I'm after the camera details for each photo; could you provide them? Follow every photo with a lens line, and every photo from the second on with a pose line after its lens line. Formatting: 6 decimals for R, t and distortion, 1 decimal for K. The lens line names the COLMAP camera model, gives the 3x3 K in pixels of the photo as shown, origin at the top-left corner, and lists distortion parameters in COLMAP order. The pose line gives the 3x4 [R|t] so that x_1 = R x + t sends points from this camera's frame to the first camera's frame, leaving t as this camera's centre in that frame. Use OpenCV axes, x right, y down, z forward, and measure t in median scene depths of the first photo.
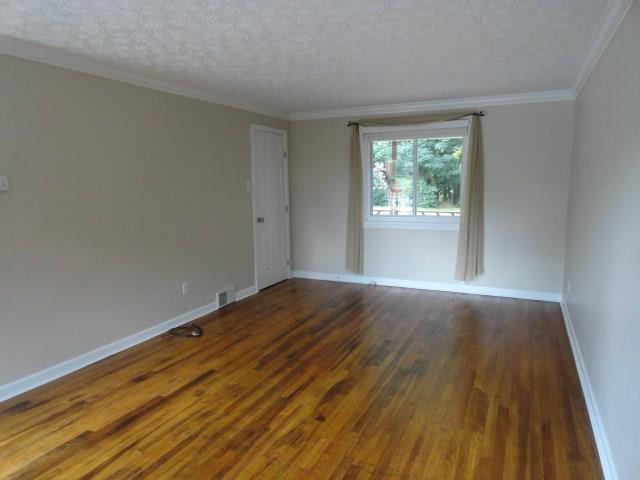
lens RADIAL K [[440.6, 0, 318.8], [0, 440.6, 240.4], [0, 0, 1]] dist [-0.000052, 0.003790]
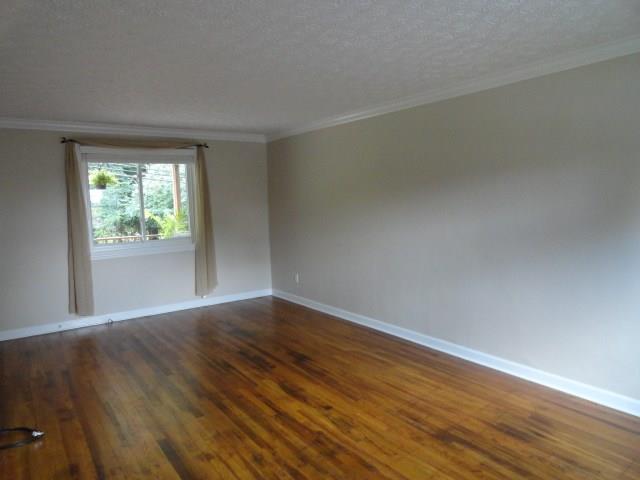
lens RADIAL K [[440.6, 0, 318.8], [0, 440.6, 240.4], [0, 0, 1]] dist [-0.000052, 0.003790]
pose [[0.497162, -0.088022, 0.863181, -0.851124], [0.139170, 0.990050, 0.020803, -0.047625], [-0.856424, 0.109786, 0.504466, 0.349791]]
